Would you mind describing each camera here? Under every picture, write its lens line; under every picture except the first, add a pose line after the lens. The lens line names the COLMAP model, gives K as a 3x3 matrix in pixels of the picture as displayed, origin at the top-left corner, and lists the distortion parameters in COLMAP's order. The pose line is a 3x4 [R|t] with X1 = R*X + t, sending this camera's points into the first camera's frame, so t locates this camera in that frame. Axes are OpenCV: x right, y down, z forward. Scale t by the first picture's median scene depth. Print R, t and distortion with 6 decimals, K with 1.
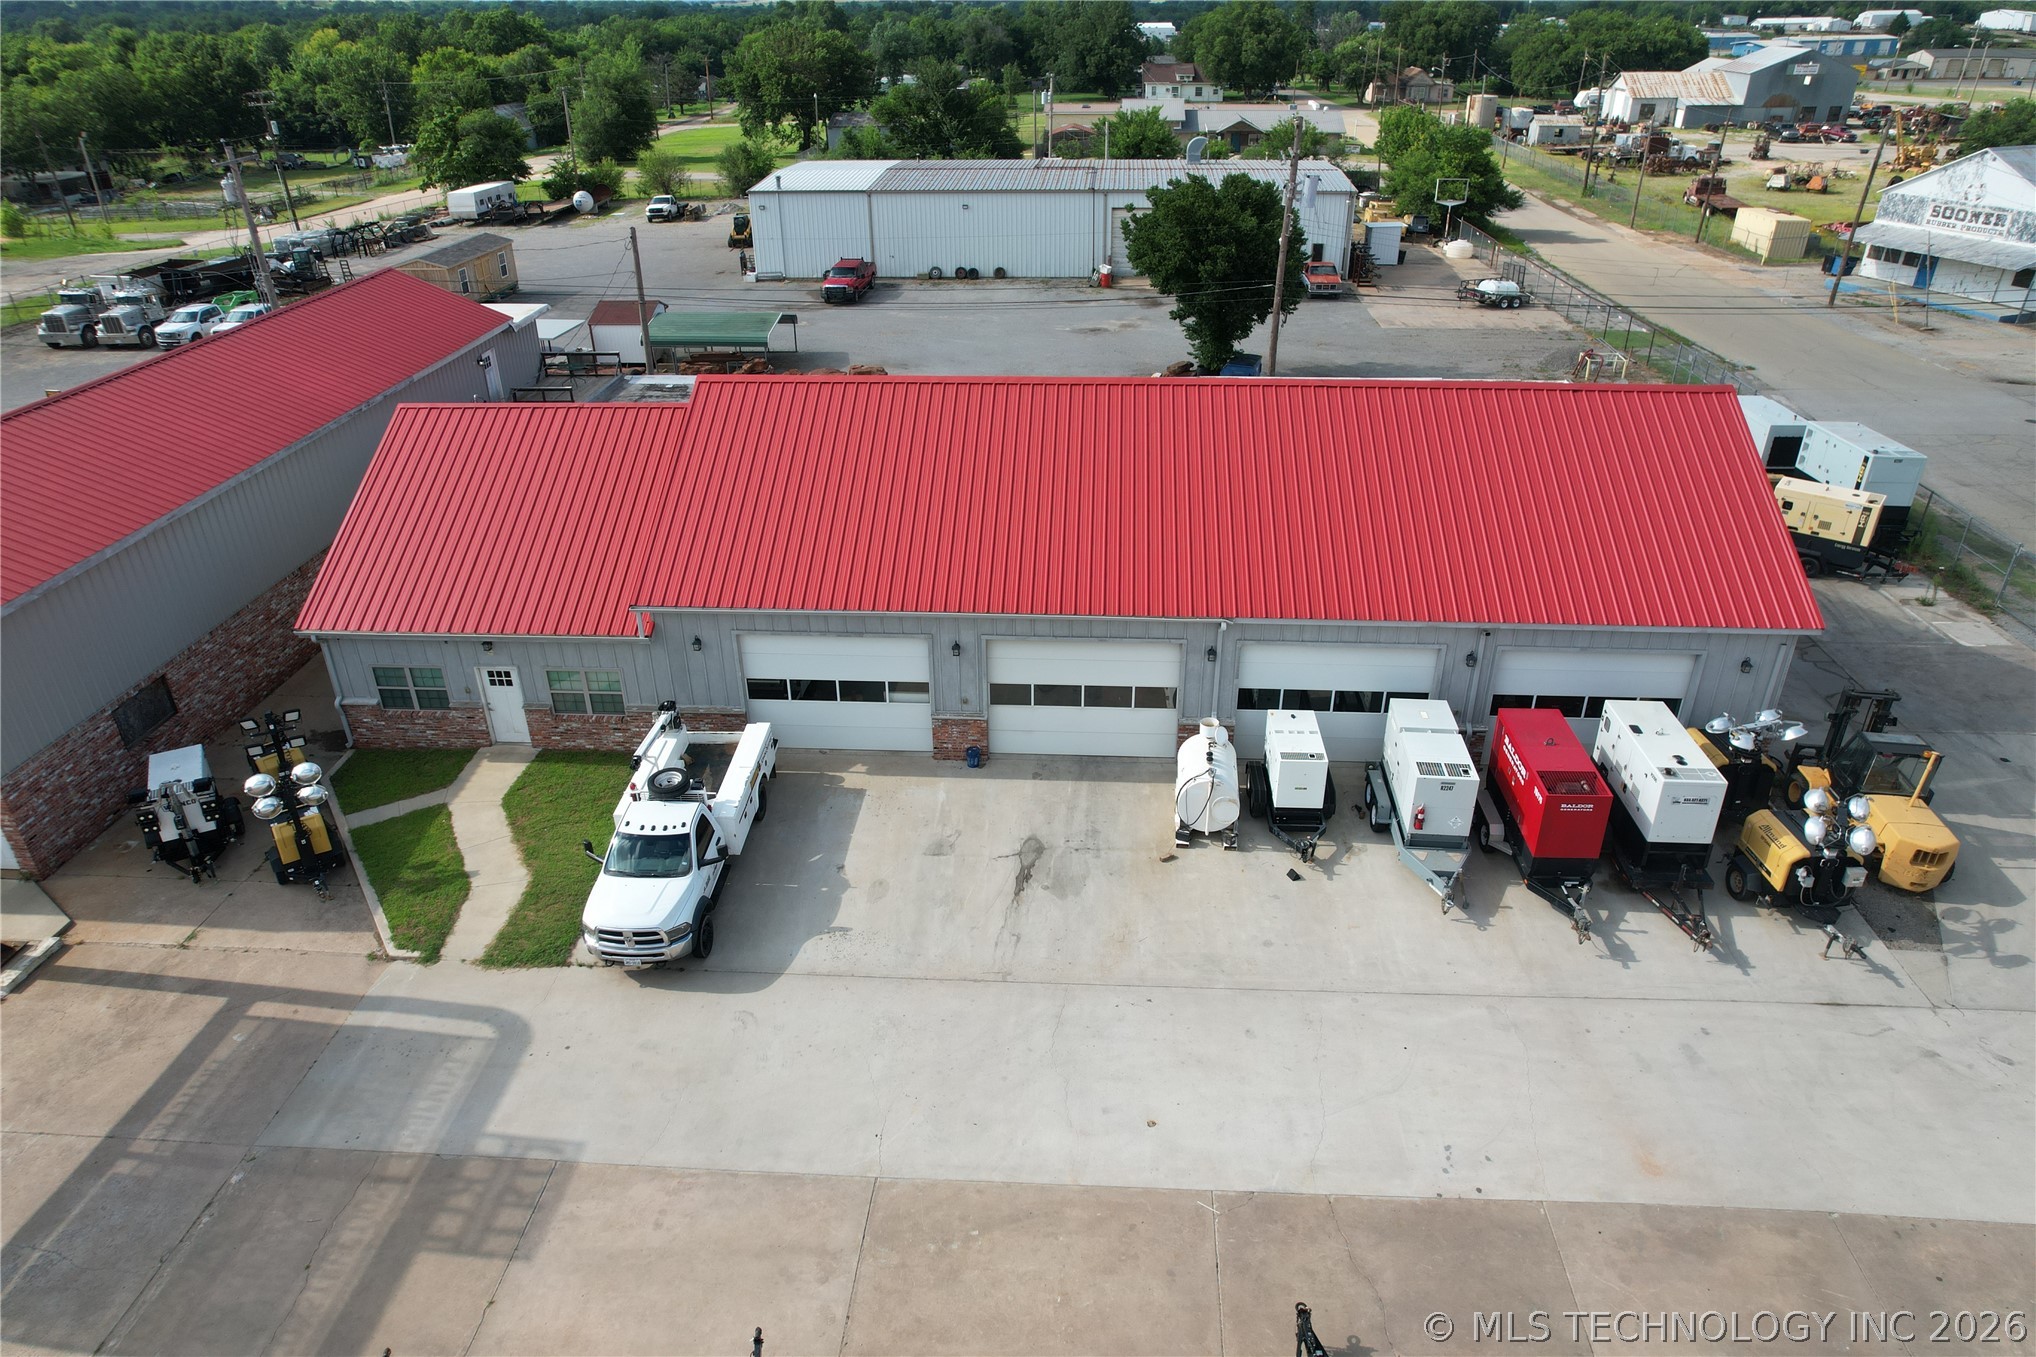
lens RADIAL K [[1299.8, 0, 1011.0], [0, 1299.8, 691.3], [0, 0, 1]] dist [-0.085034, 0.080563]
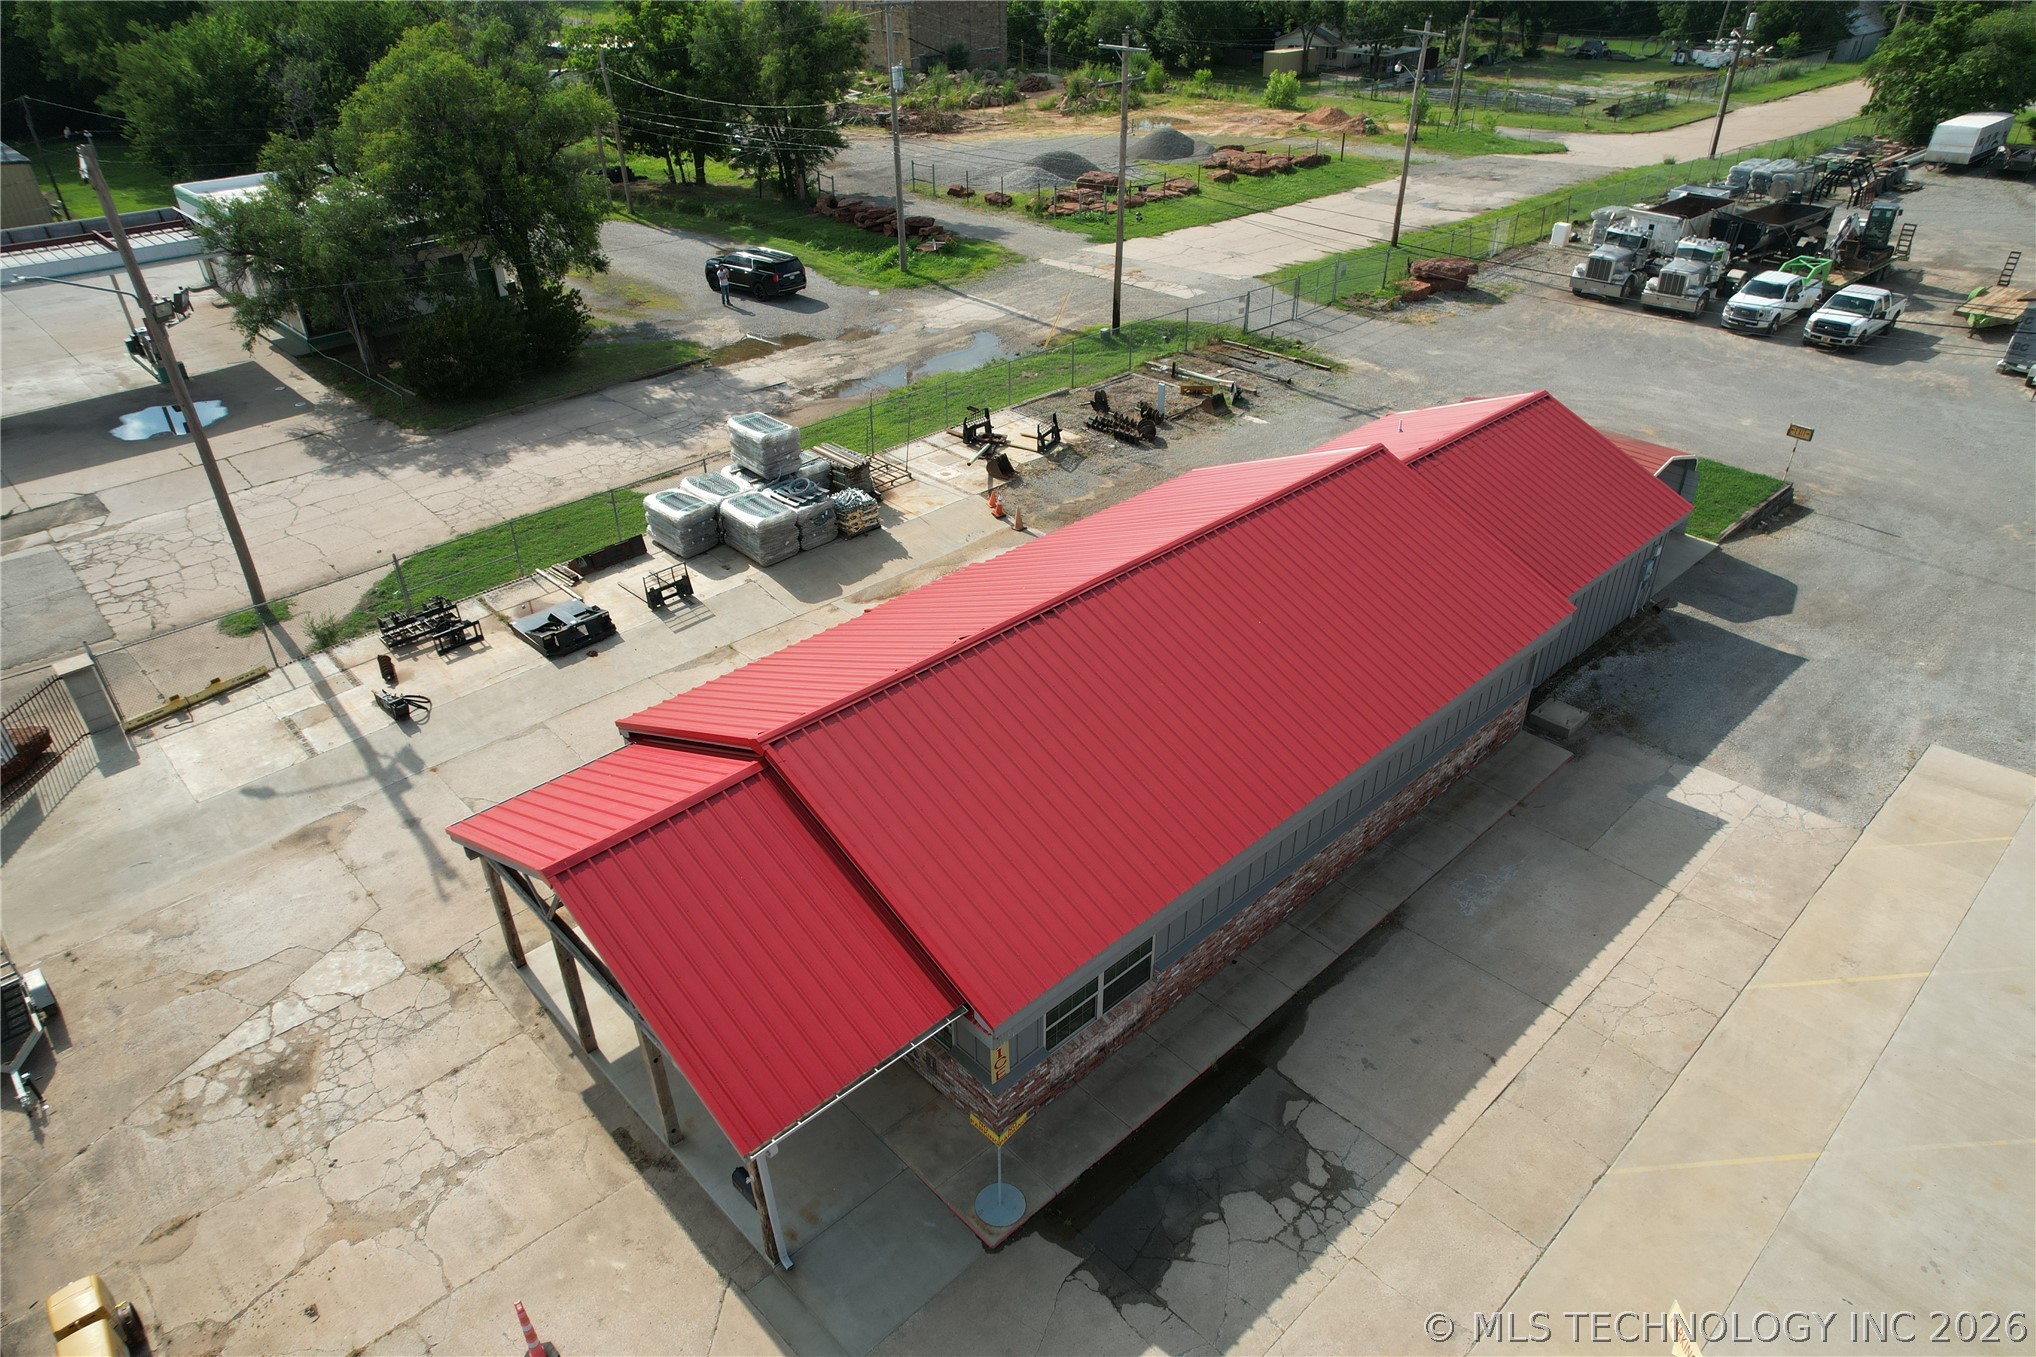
lens RADIAL K [[1299.8, 0, 1011.0], [0, 1299.8, 691.3], [0, 0, 1]] dist [-0.085034, 0.080563]
pose [[0.740704, 0.364804, -0.564159, -1.074857], [-0.319691, 0.929955, 0.181606, -0.151481], [0.590893, 0.045841, 0.805446, 0.313455]]
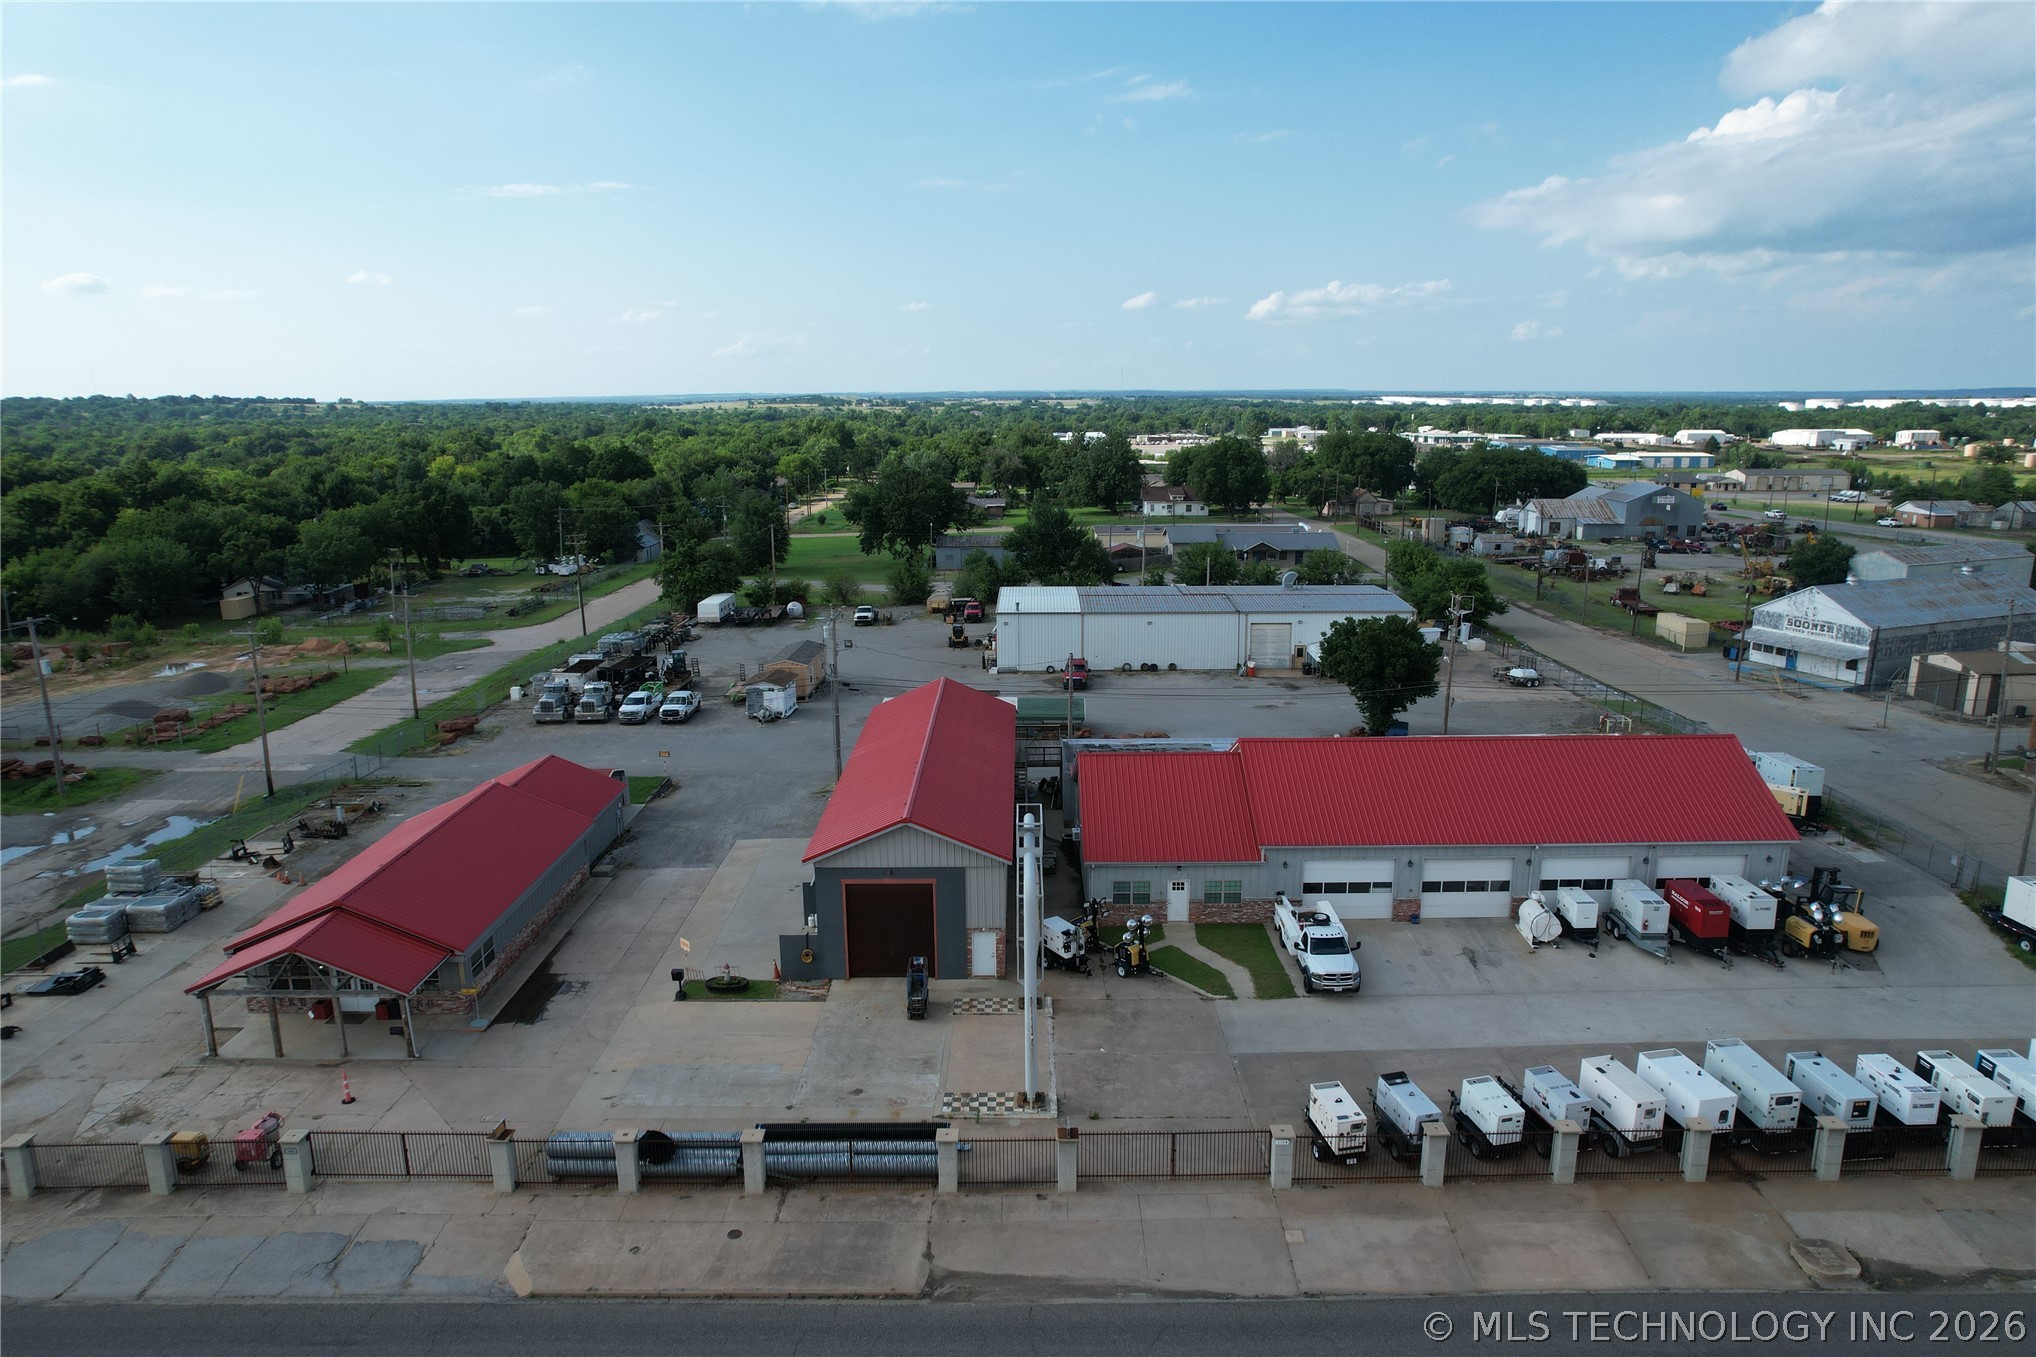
lens RADIAL K [[1299.8, 0, 1011.0], [0, 1299.8, 691.3], [0, 0, 1]] dist [-0.085034, 0.080563]
pose [[0.997923, -0.010713, 0.063525, -0.738804], [0.027582, 0.962178, -0.271023, 0.223666], [-0.058219, 0.272212, 0.960475, -0.947579]]
